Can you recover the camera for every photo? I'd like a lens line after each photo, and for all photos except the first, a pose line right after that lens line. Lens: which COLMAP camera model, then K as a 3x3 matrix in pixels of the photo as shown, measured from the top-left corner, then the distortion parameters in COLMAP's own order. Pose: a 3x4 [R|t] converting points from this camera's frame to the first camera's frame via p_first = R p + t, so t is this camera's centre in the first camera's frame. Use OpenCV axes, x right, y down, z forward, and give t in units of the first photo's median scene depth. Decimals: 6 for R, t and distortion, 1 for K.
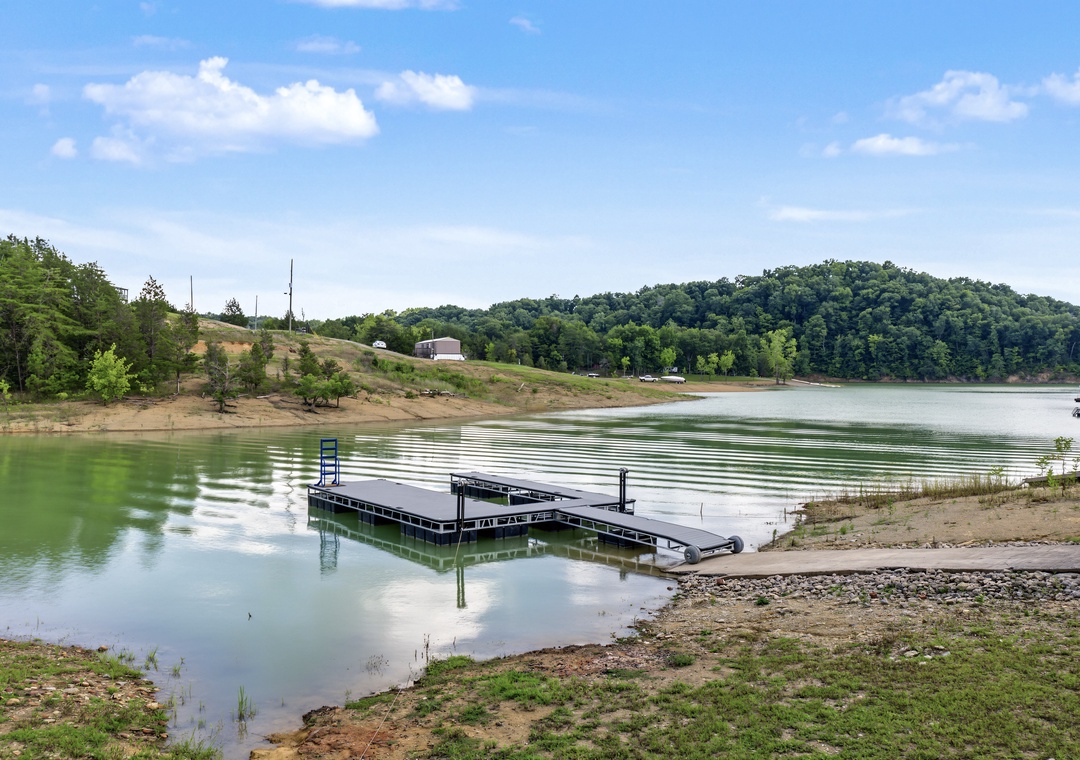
lens RADIAL K [[911.2, 0, 540.7], [0, 911.2, 378.2], [0, 0, 1]] dist [0.001361, 0.019647]
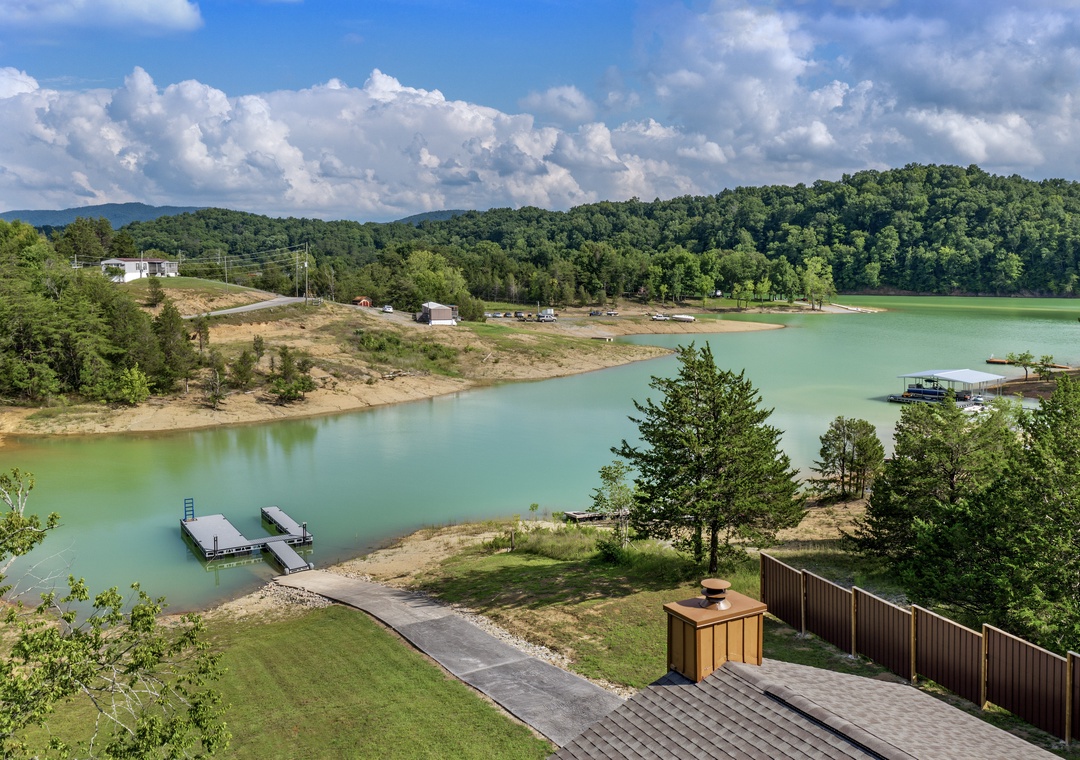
lens RADIAL K [[980.2, 0, 581.6], [0, 980.2, 362.8], [0, 0, 1]] dist [0.020698, 0.000000]
pose [[0.996586, 0.001919, -0.082536, 0.064633], [0.006651, 0.994615, 0.103430, -0.035643], [0.082290, -0.103626, 0.991206, -0.085792]]
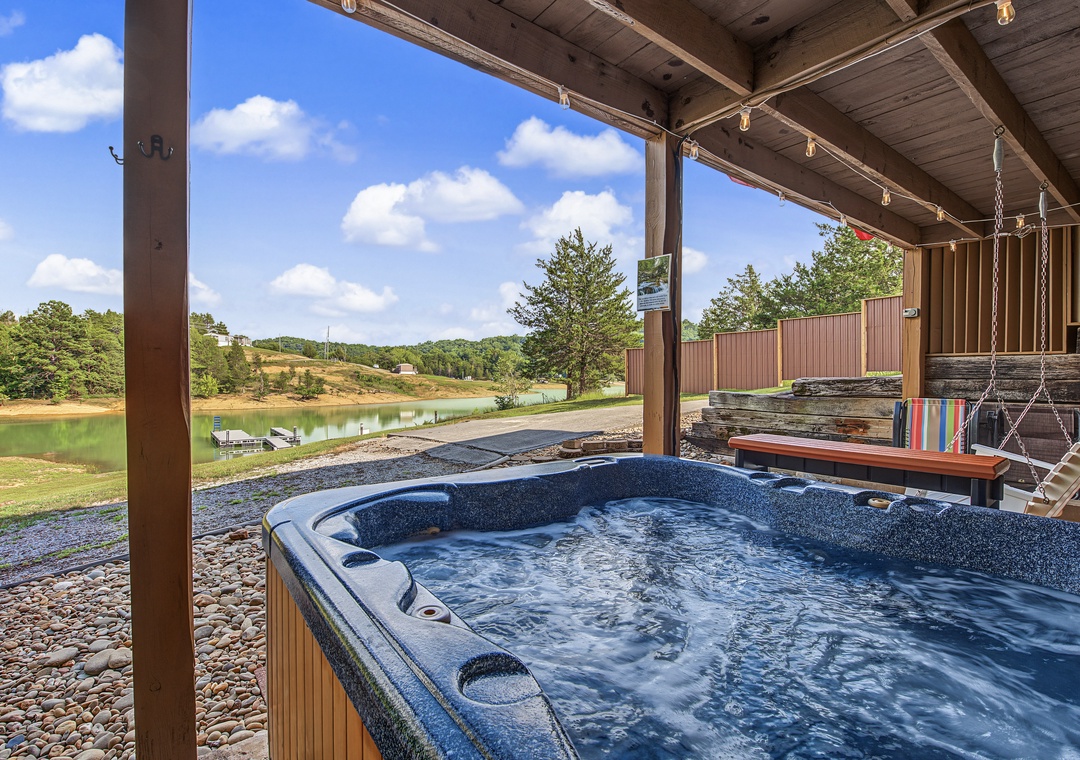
lens RADIAL K [[508.1, 0, 539.1], [0, 508.1, 384.4], [0, 0, 1]] dist [-0.004148, -0.001236]
pose [[0.999809, 0.001581, 0.019477, 0.062317], [-0.001862, 0.999894, 0.014422, -0.004887], [-0.019452, -0.014455, 0.999706, -0.054949]]
